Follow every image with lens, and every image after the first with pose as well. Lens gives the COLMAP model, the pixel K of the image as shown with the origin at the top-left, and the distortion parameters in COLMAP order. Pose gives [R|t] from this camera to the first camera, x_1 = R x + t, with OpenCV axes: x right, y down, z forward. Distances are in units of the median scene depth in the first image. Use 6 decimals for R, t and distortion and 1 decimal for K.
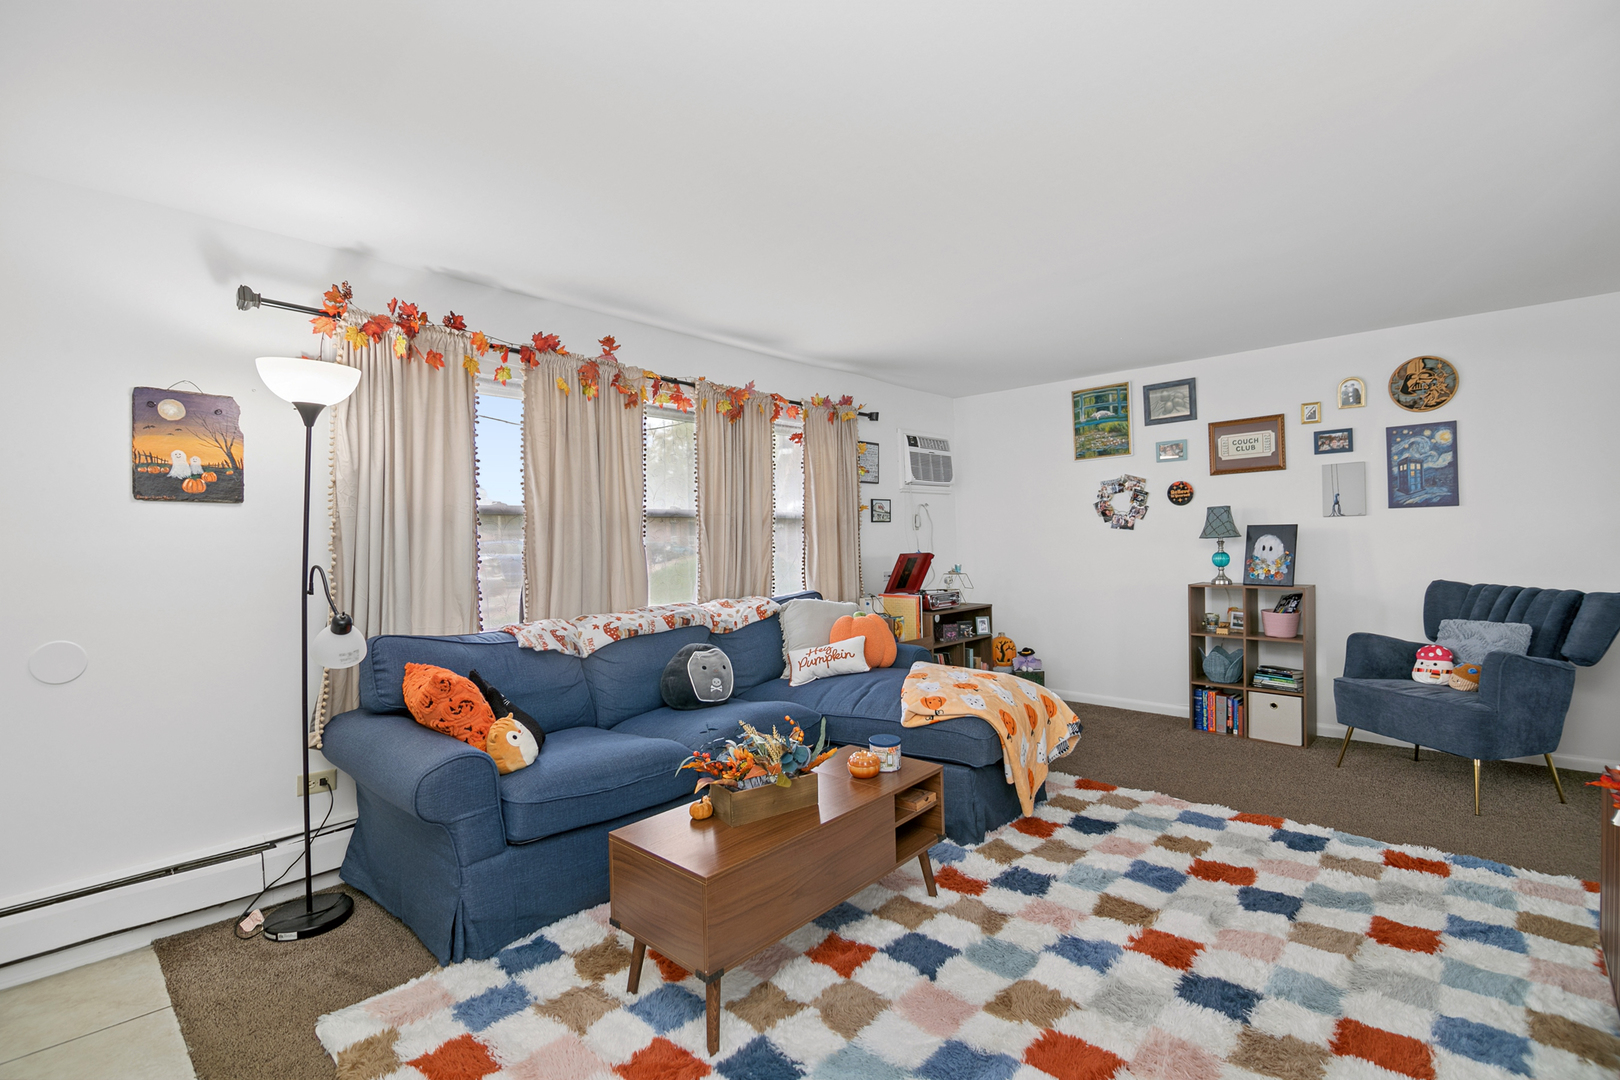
lens RADIAL K [[726.8, 0, 809.3], [0, 726.8, 535.3], [0, 0, 1]] dist [-0.006831, -0.005254]
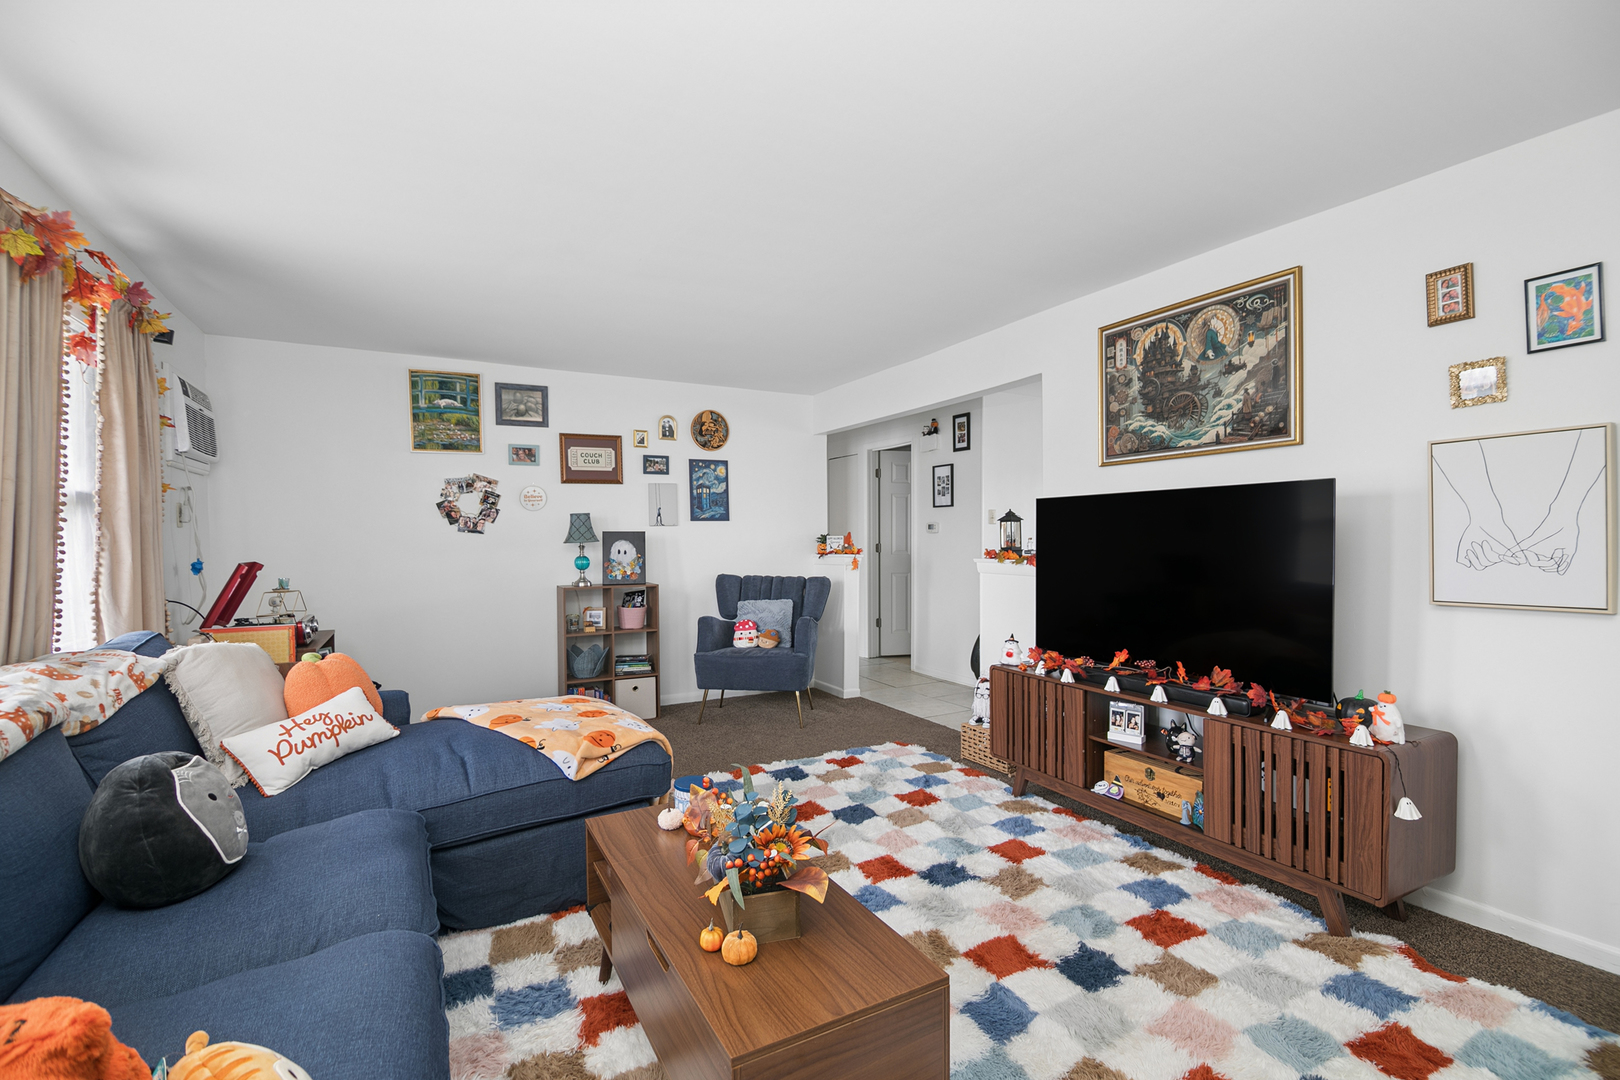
lens RADIAL K [[726.8, 0, 813.7], [0, 726.8, 544.7], [0, 0, 1]] dist [-0.006831, -0.005254]
pose [[0.319169, 0.006626, 0.947675, -0.357936], [-0.005372, 0.999972, -0.005183, 0.010868], [-0.947683, -0.003437, 0.319196, 0.353219]]
